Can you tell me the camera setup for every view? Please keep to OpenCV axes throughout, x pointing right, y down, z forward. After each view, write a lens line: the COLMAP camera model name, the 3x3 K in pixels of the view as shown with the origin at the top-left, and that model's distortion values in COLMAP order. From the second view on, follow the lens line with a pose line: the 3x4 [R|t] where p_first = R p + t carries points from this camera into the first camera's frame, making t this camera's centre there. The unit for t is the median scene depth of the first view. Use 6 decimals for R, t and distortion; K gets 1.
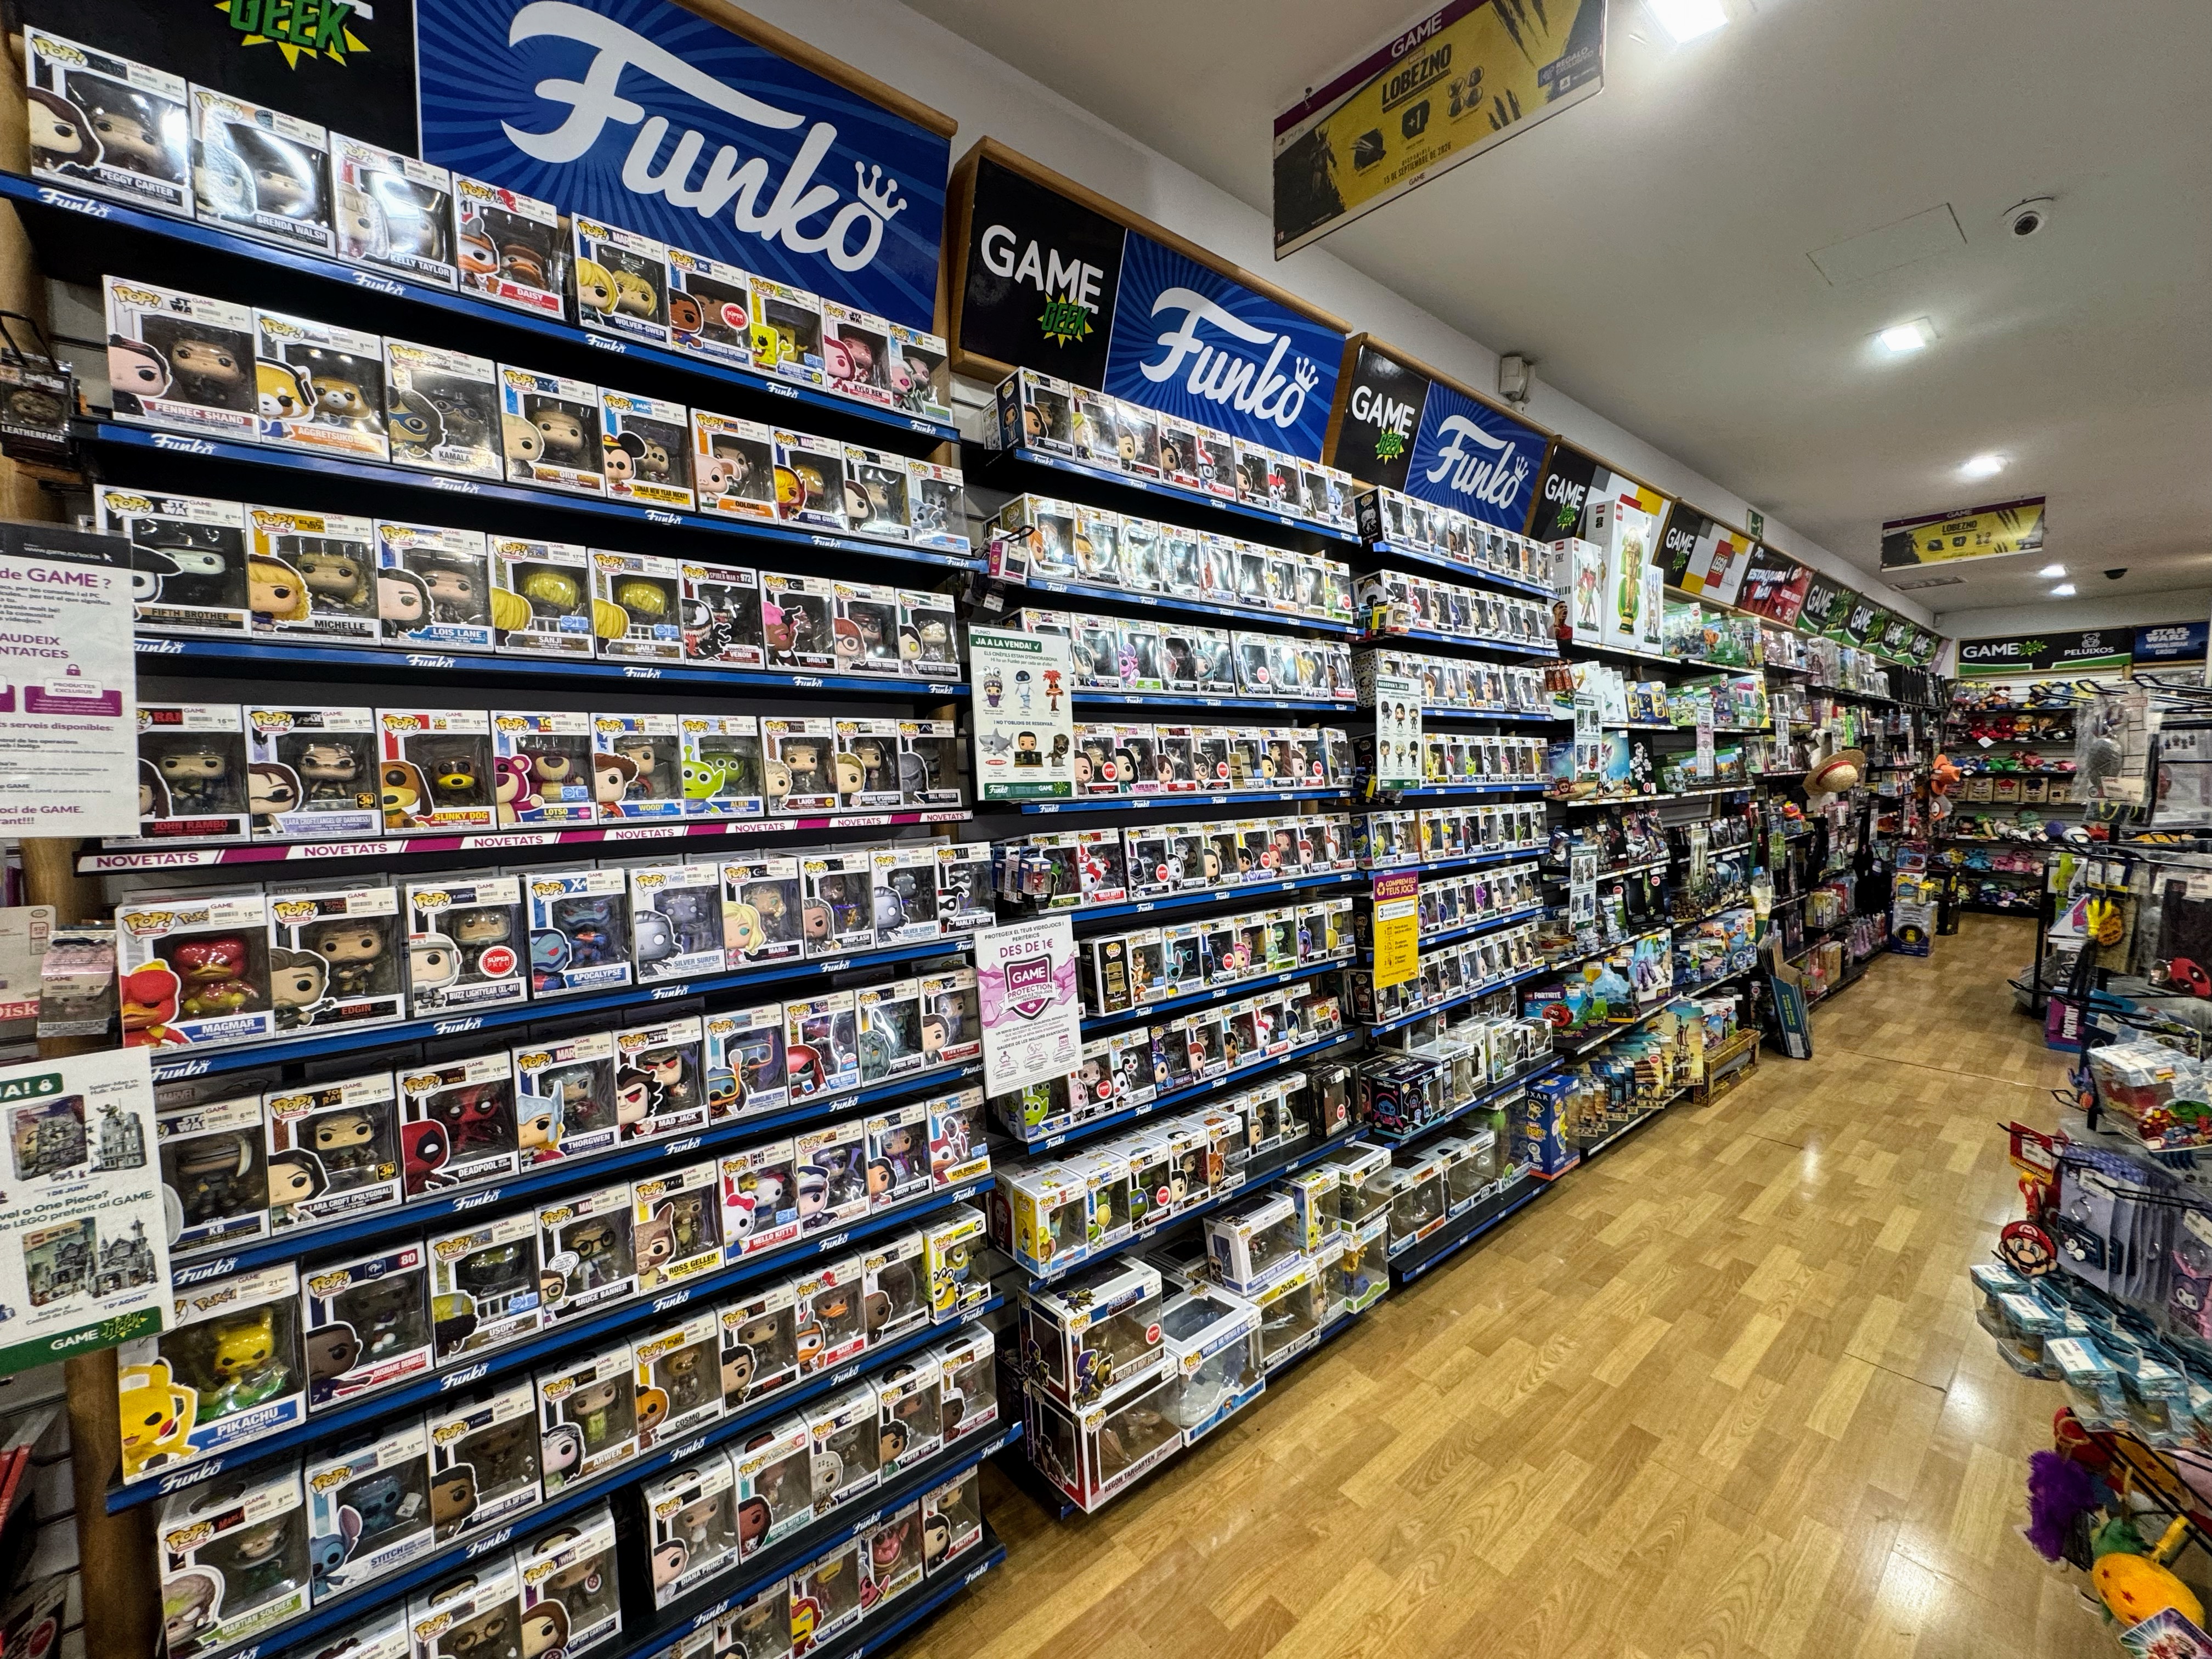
lens RADIAL K [[886.7, 0, 1106.0], [0, 886.7, 829.5], [0, 0, 1]] dist [-0.002643, 0.000239]
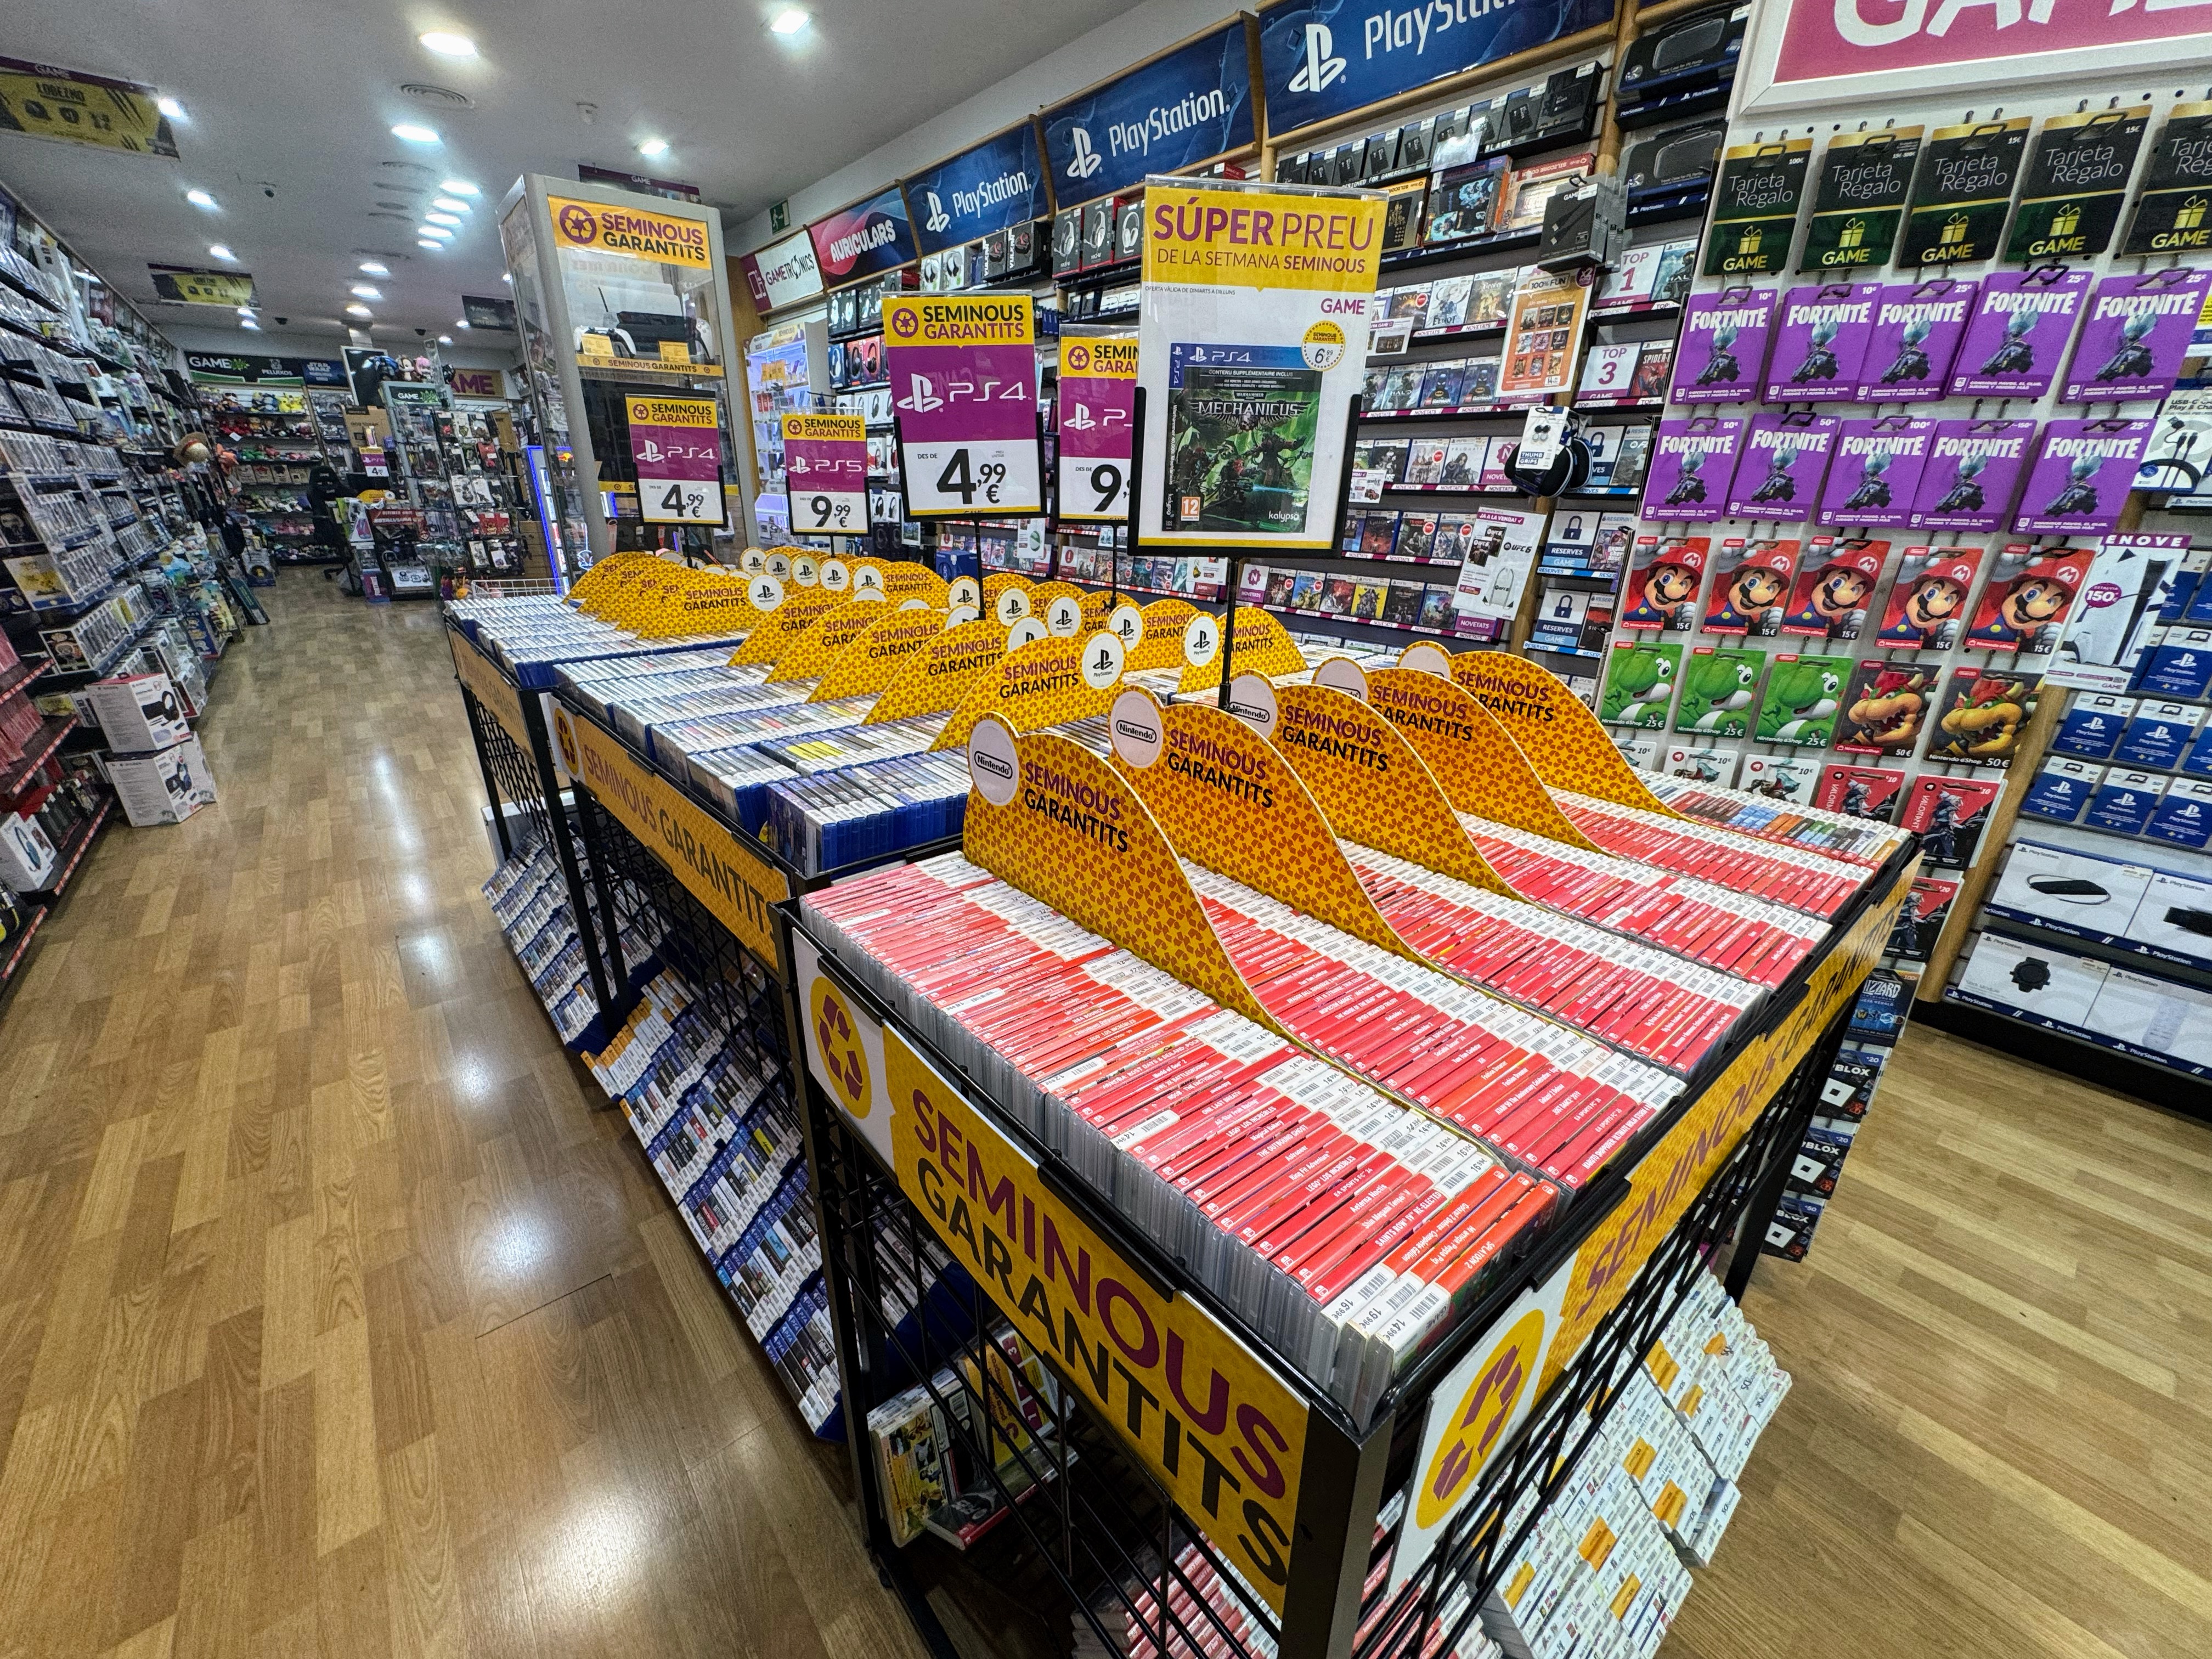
lens RADIAL K [[886.7, 0, 1106.0], [0, 886.7, 829.5], [0, 0, 1]] dist [-0.002643, 0.000239]
pose [[-0.003015, -0.360868, 0.932612, -0.640234], [0.064386, 0.930611, 0.360302, 0.076850], [-0.997921, 0.061133, 0.020429, -0.426700]]
